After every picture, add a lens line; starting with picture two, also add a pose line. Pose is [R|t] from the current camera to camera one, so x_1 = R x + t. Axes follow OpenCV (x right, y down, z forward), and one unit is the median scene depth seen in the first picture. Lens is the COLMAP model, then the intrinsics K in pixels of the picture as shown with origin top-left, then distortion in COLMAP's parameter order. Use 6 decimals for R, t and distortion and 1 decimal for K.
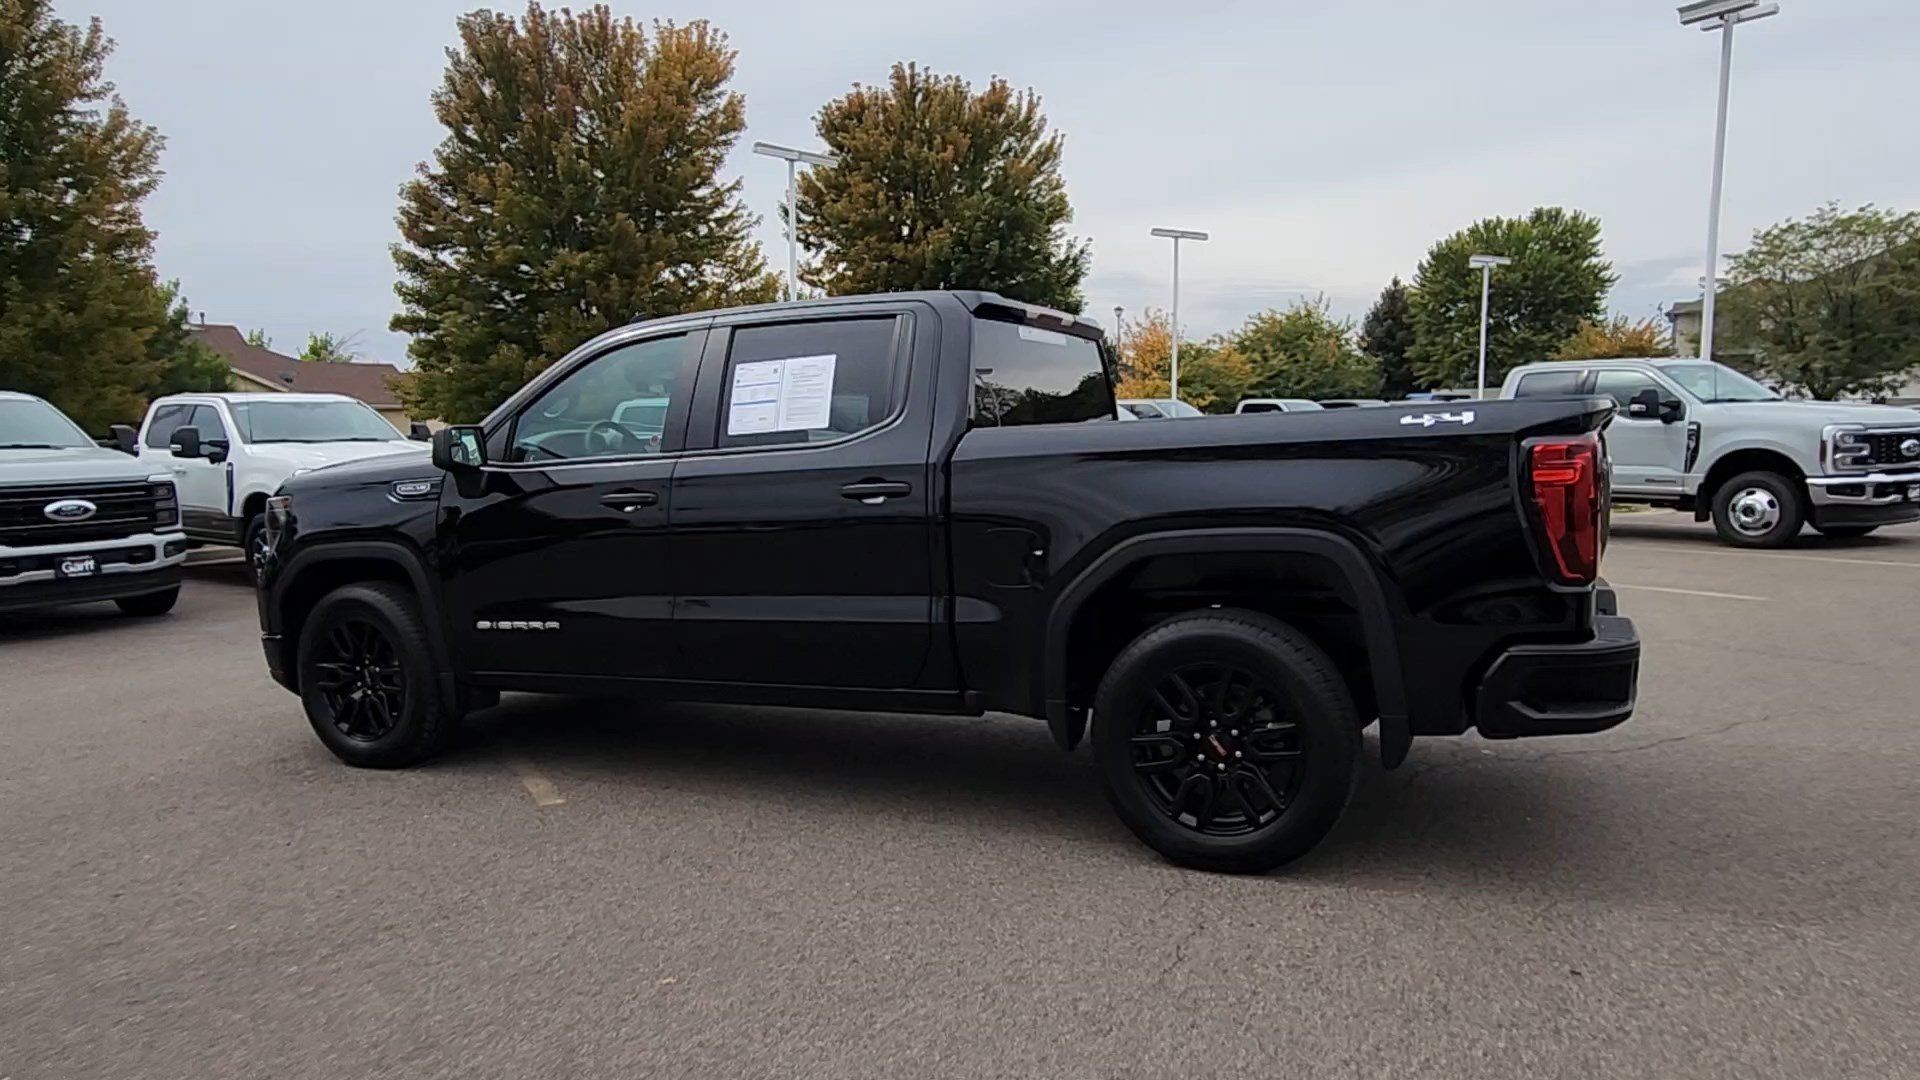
lens RADIAL K [[1624.7, 0, 946.0], [0, 1624.7, 563.8], [0, 0, 1]] dist [0.026402, -0.008995]
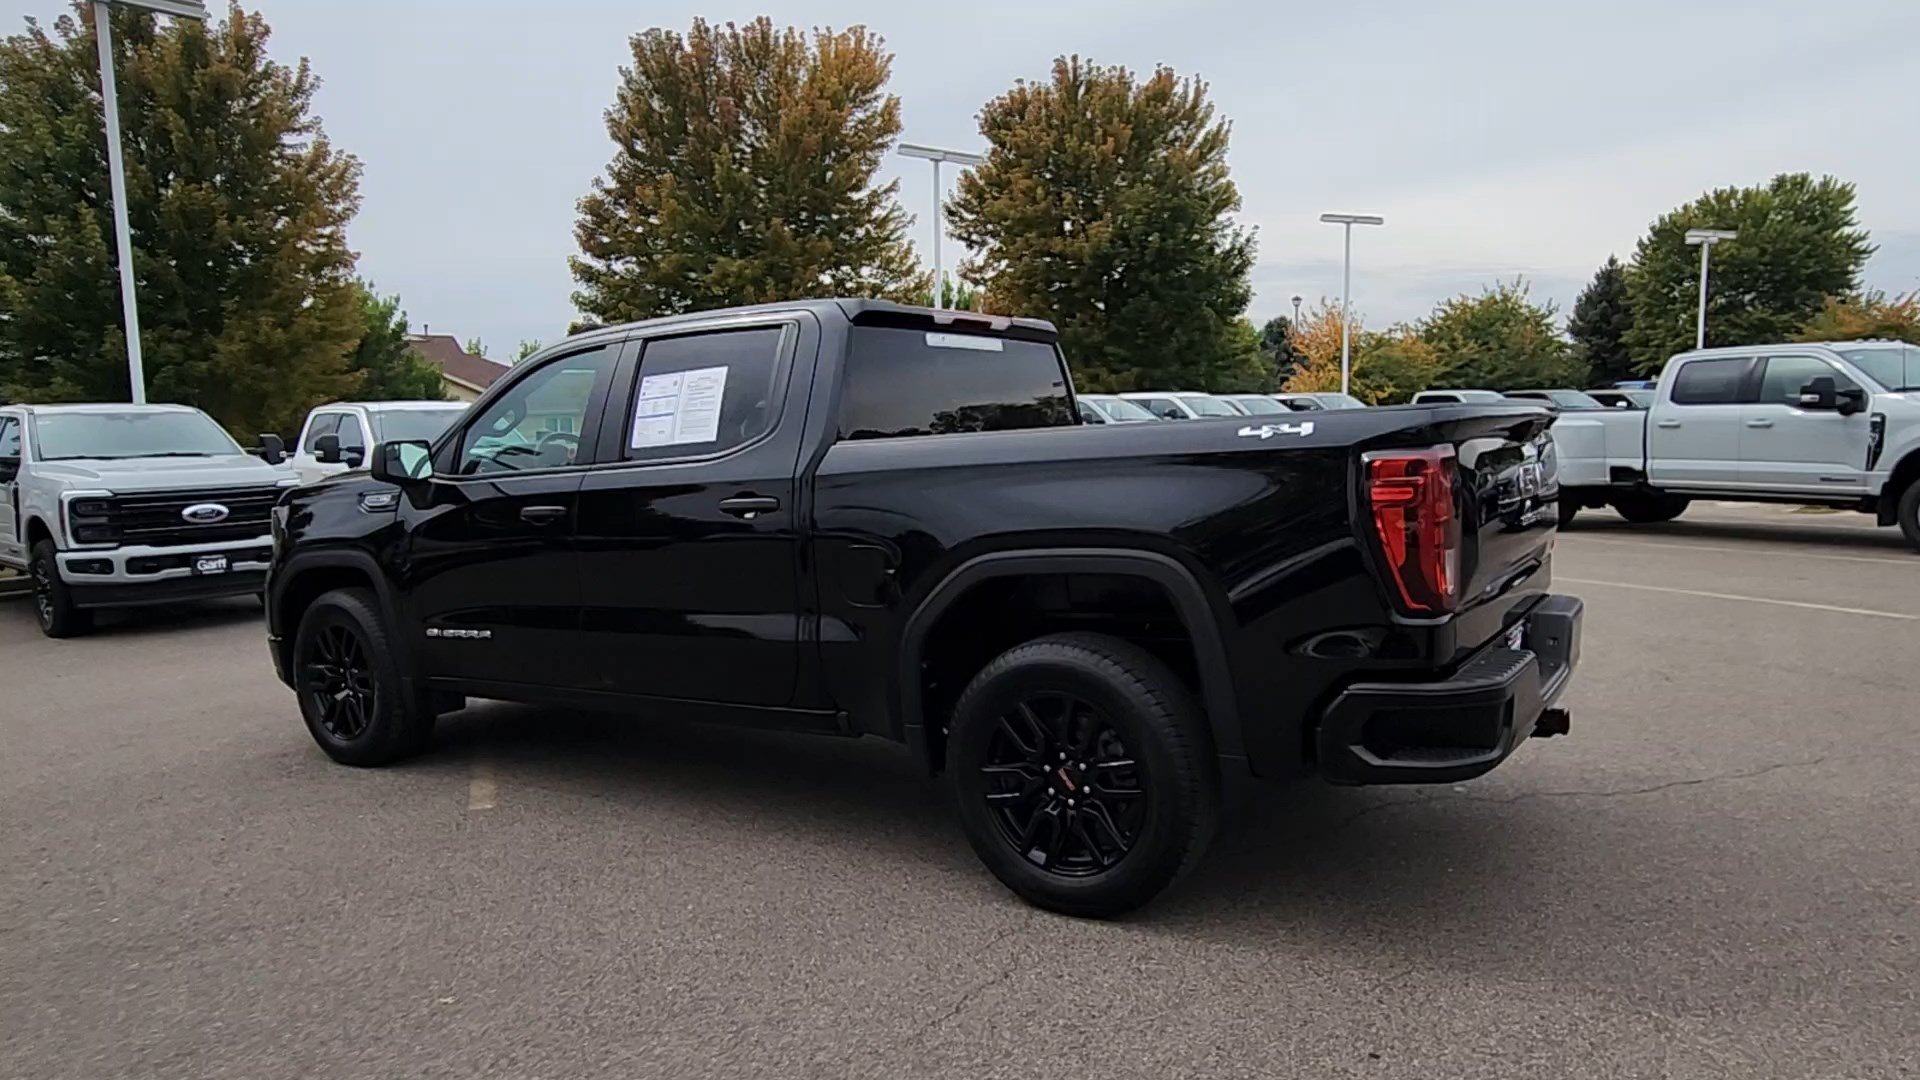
lens RADIAL K [[1598.3, 0, 893.9], [0, 1598.3, 569.5], [0, 0, 1]] dist [0.016273, 0.012992]
pose [[0.979686, 0.008584, -0.200351, 0.074160], [-0.006525, 0.999919, 0.010936, -0.005481], [0.200429, -0.009407, 0.979663, 0.022975]]
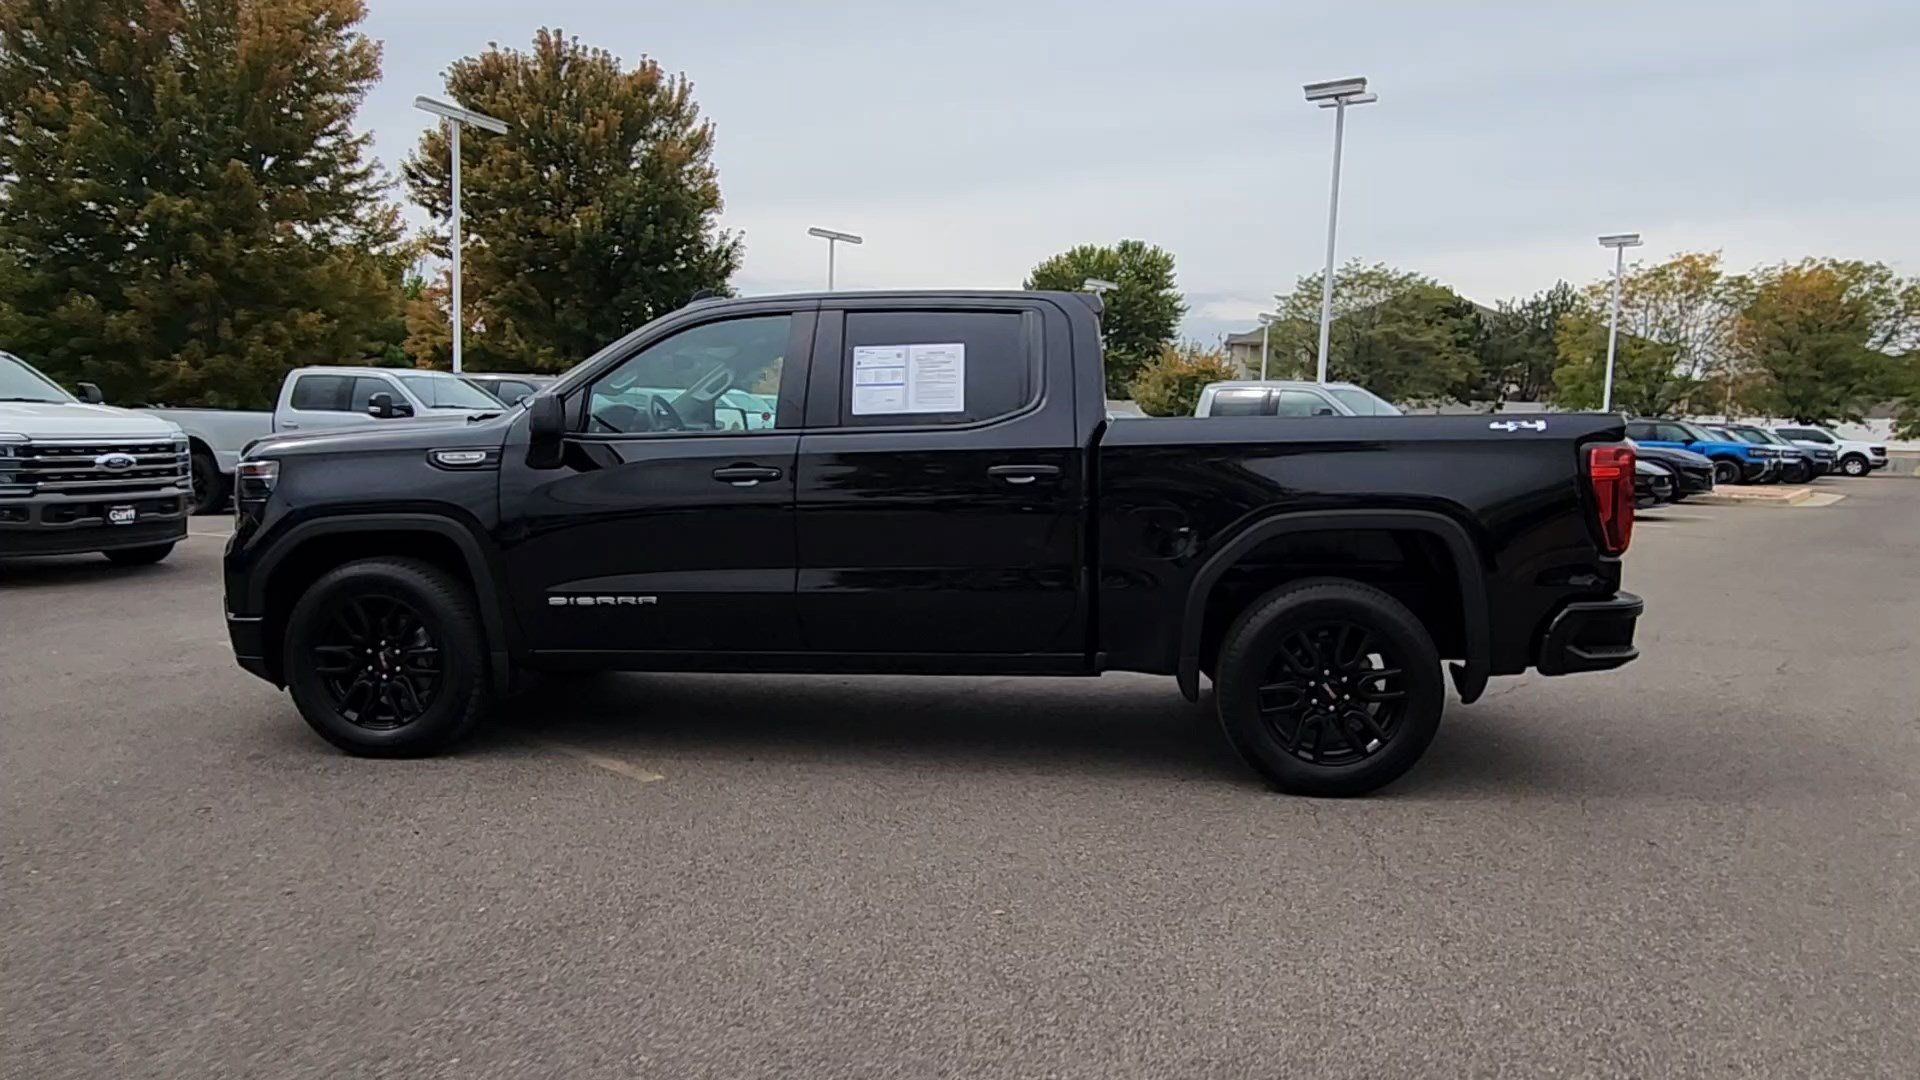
lens RADIAL K [[1636.1, 0, 1130.0], [0, 1636.1, 576.7], [0, 0, 1]] dist [0.000569, -0.002962]
pose [[0.901119, -0.000752, 0.433572, -0.143174], [-0.001581, 0.999986, 0.005022, 0.006362], [-0.433570, -0.005211, 0.901105, -0.006603]]
